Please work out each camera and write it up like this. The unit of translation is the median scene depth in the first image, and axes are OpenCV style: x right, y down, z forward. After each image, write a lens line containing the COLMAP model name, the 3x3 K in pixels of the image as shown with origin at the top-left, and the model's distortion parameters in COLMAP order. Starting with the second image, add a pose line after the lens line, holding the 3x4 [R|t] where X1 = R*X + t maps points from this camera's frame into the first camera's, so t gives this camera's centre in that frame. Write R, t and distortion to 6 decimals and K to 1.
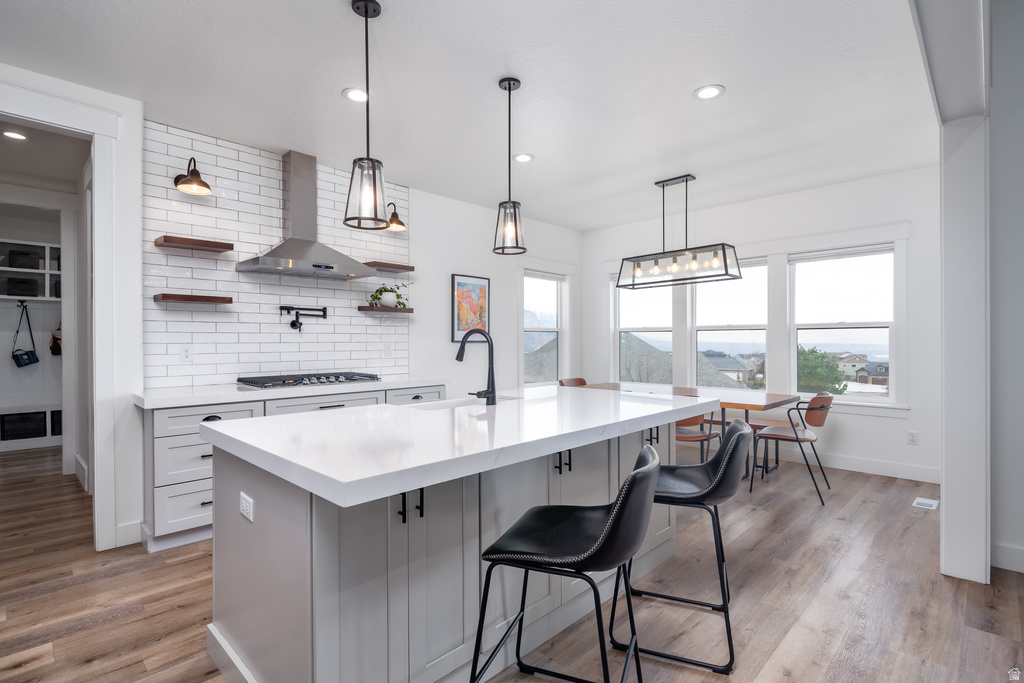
lens RADIAL K [[499.8, 0, 511.9], [0, 499.8, 344.2], [0, 0, 1]] dist [0.000323, -0.000193]
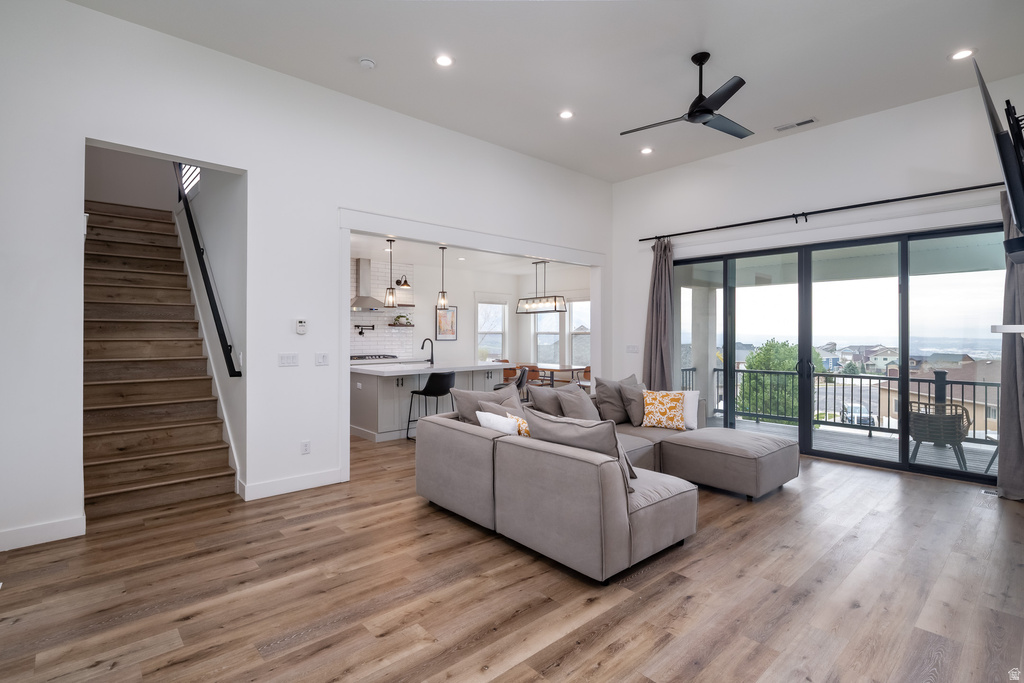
lens RADIAL K [[495.1, 0, 512.1], [0, 495.1, 329.9], [0, 0, 1]] dist [-0.002087, -0.000395]
pose [[0.997993, 0.002577, -0.063274, 0.353596], [-0.003323, 0.999926, -0.011691, -0.027259], [0.063239, 0.011878, 0.997928, -1.079278]]
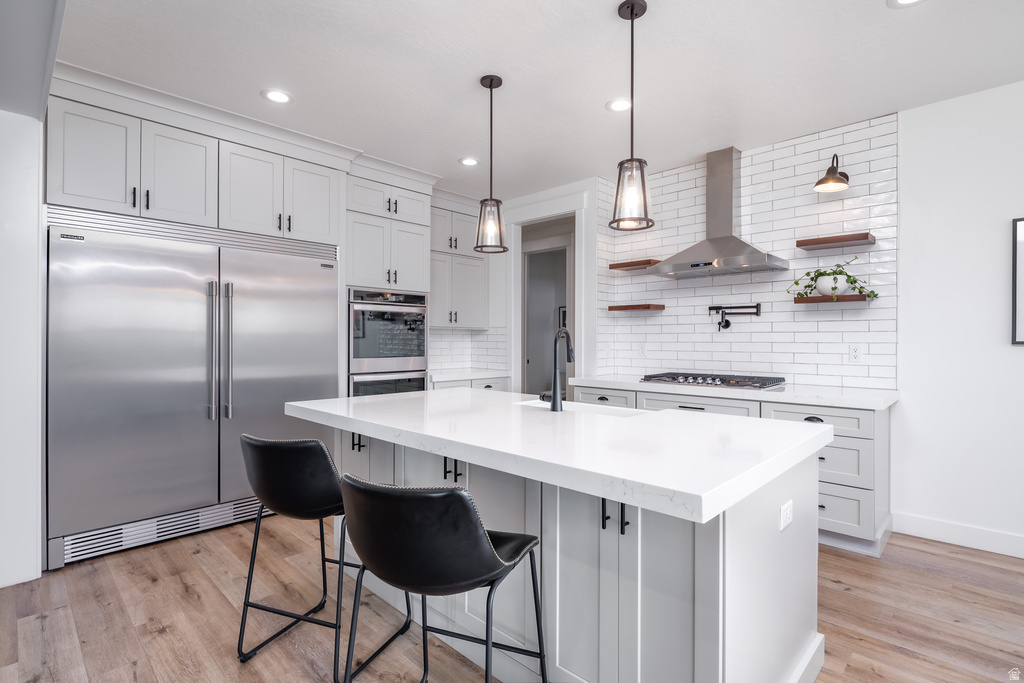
lens RADIAL K [[491.6, 0, 516.0], [0, 491.6, 338.1], [0, 0, 1]] dist [-0.005871, -0.000445]
pose [[0.008114, -0.002935, -0.999963, 0.482363], [-0.010205, 0.999943, -0.003018, -0.003942], [0.999915, 0.010229, 0.008083, 0.528091]]
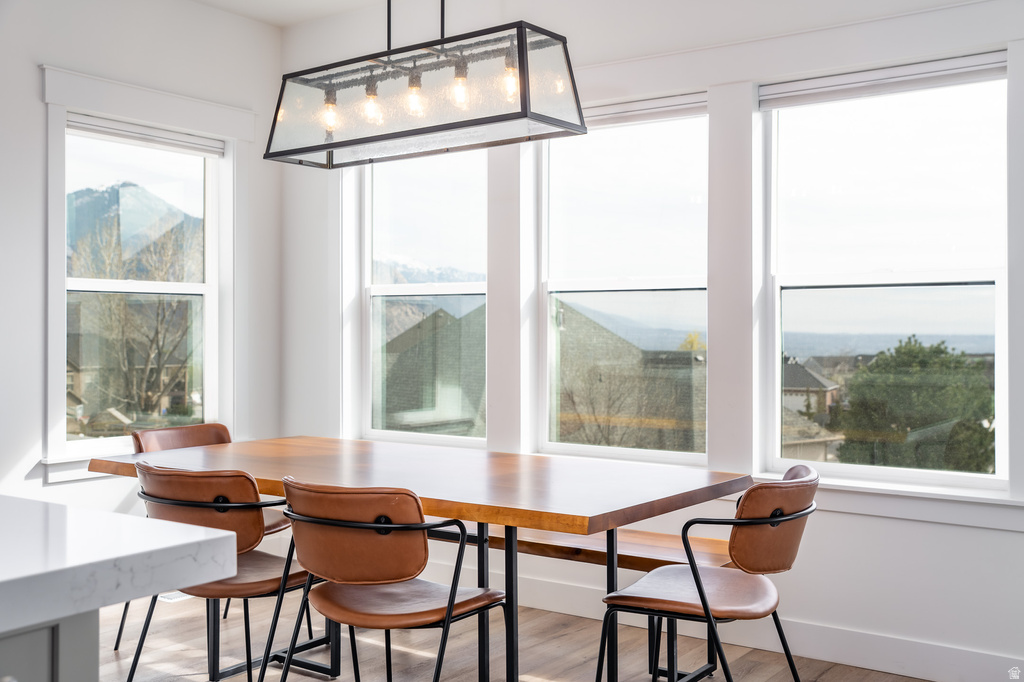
lens RADIAL K [[1082.3, 0, 514.4], [0, 1082.3, 326.5], [0, 0, 1]] dist [0.008386, 0.008593]
pose [[0.988293, 0.003822, 0.152523, 0.292972], [-0.002566, 0.999961, -0.008431, 0.006531], [-0.152549, 0.007941, 0.988264, 0.275115]]
